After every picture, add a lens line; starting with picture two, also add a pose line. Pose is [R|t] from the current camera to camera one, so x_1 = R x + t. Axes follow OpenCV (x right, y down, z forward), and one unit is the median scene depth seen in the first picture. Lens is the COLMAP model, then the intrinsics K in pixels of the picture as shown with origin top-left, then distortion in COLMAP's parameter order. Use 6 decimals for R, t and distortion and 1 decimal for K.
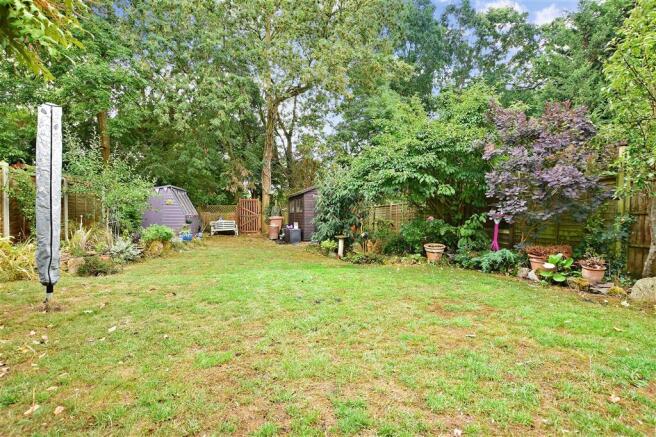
lens RADIAL K [[302.4, 0, 328.8], [0, 302.4, 218.8], [0, 0, 1]] dist [-0.005379, -0.000118]
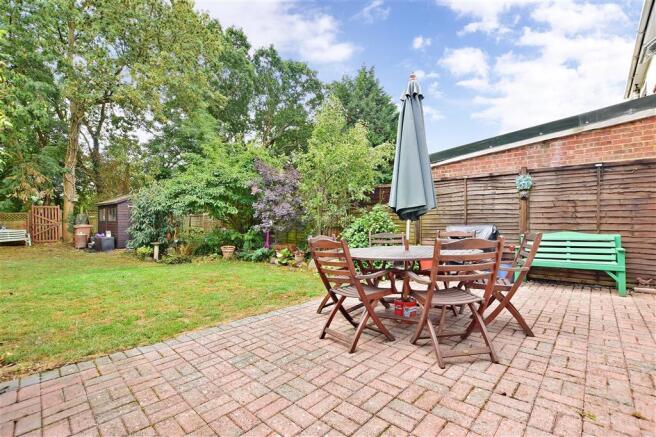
lens RADIAL K [[300.1, 0, 333.6], [0, 300.1, 221.4], [0, 0, 1]] dist [-0.017078, 0.002246]
pose [[0.848526, -0.007696, 0.529097, 0.011181], [0.003968, 0.999959, 0.008181, -0.033696], [-0.529138, -0.004842, 0.848522, -0.364705]]
